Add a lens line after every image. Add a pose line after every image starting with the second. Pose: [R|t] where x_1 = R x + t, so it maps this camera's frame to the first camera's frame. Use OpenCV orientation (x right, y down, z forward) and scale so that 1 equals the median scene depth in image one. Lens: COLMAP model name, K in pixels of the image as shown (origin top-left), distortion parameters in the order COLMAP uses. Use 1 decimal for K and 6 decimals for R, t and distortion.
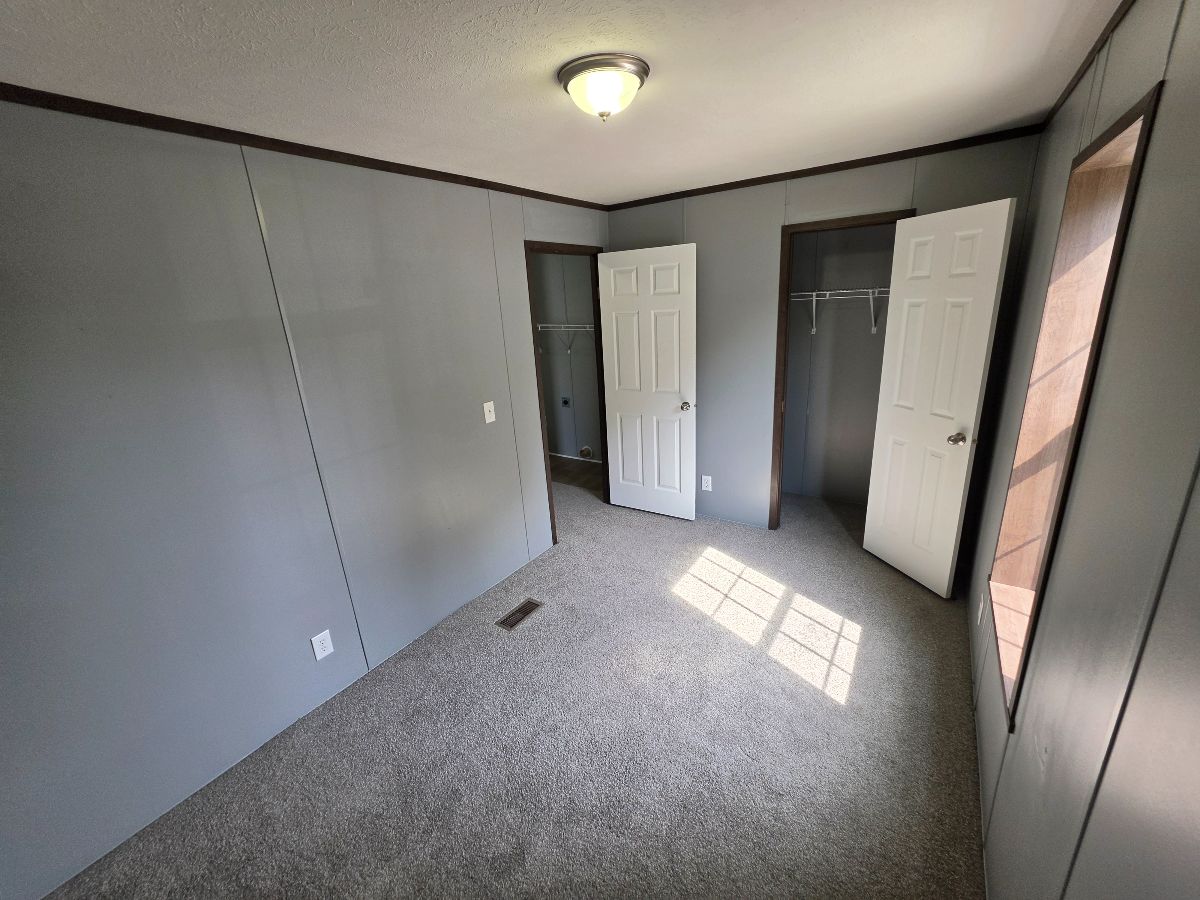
lens RADIAL K [[483.1, 0, 598.8], [0, 483.1, 436.6], [0, 0, 1]] dist [-0.000196, 0.000014]
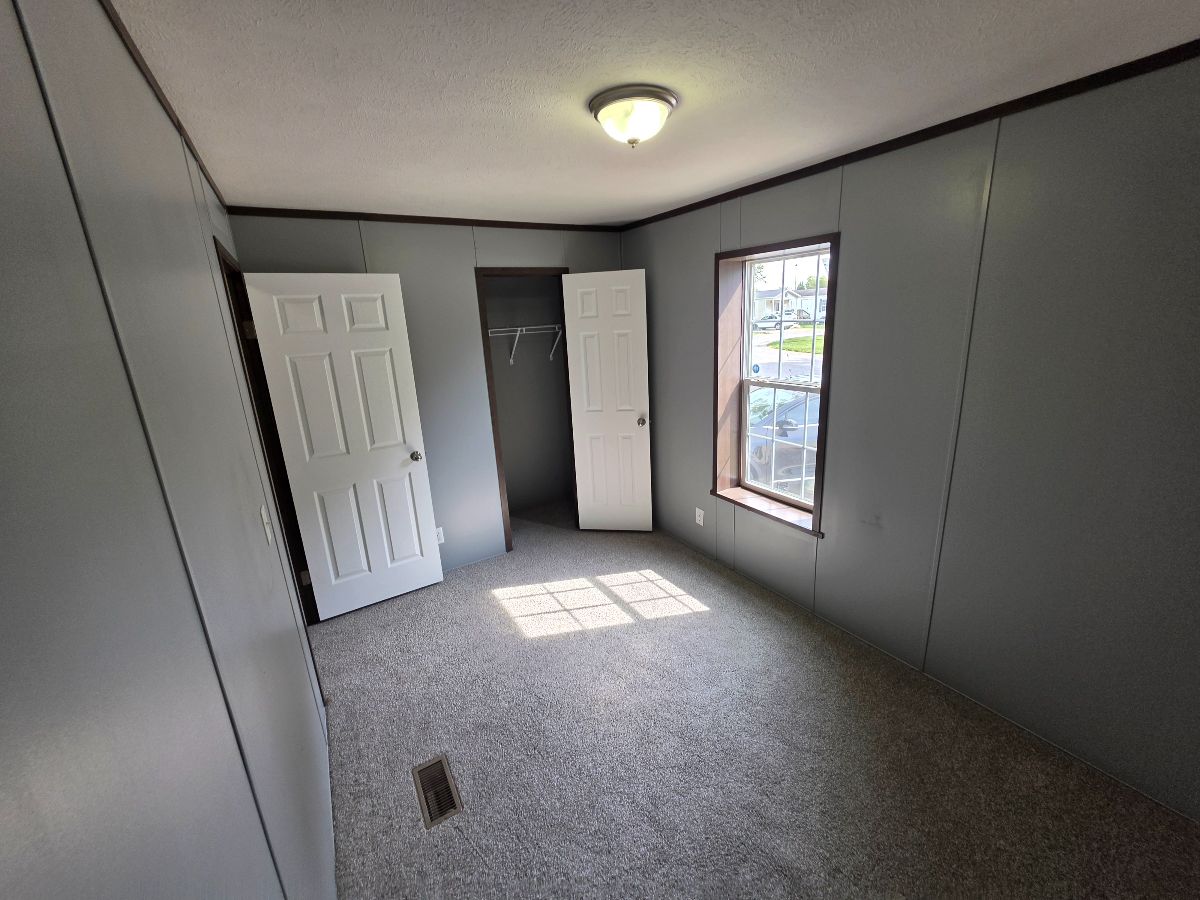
lens RADIAL K [[486.5, 0, 597.2], [0, 486.5, 437.0], [0, 0, 1]] dist [0.009311, -0.000123]
pose [[0.411416, -0.186196, 0.892226, -0.594984], [0.279927, 0.957413, 0.070722, -0.085923], [-0.867397, 0.220662, 0.446016, 0.405685]]
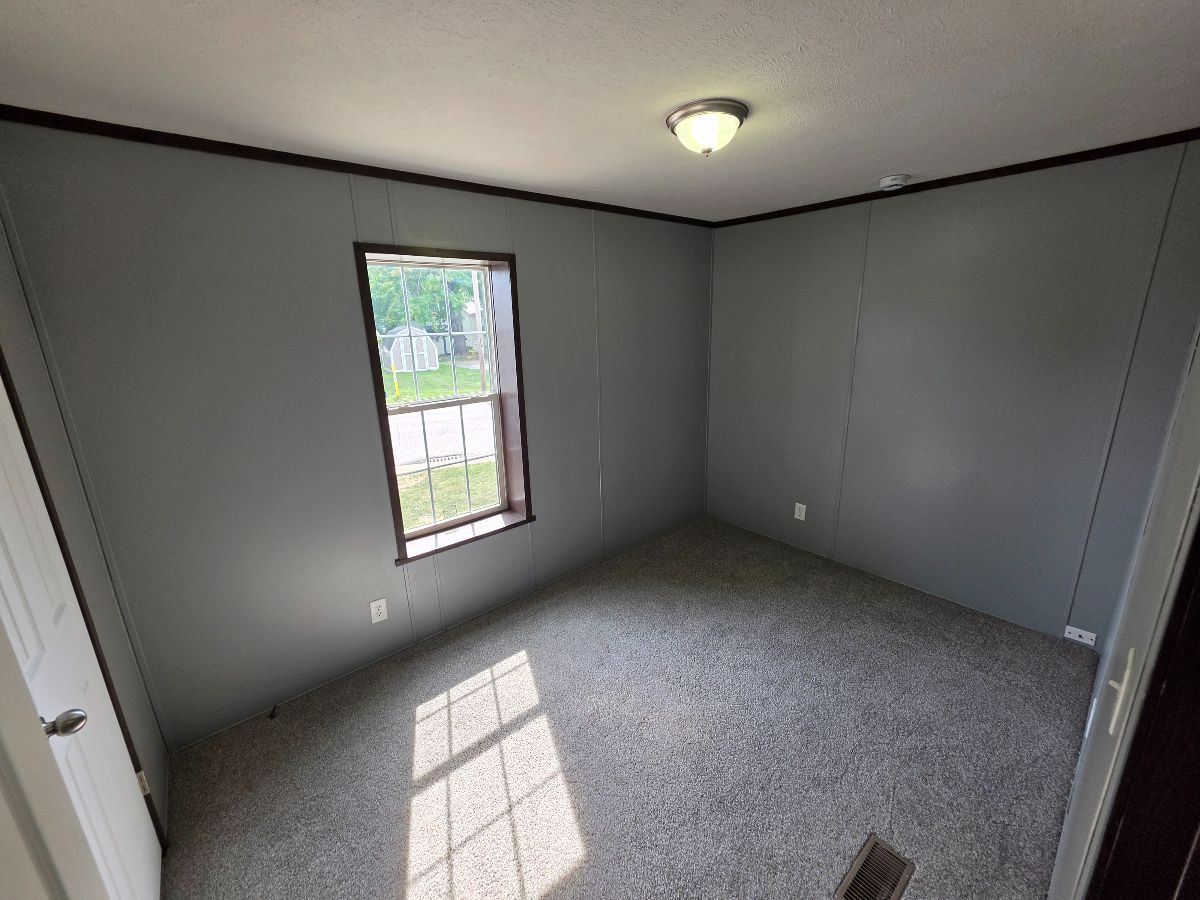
lens RADIAL K [[486.5, 0, 597.2], [0, 486.5, 437.0], [0, 0, 1]] dist [0.009311, -0.000123]
pose [[-0.962712, 0.019452, 0.269827, -0.021557], [0.151833, 0.864356, 0.479412, -0.374371], [-0.223902, 0.502504, -0.835079, 1.299440]]
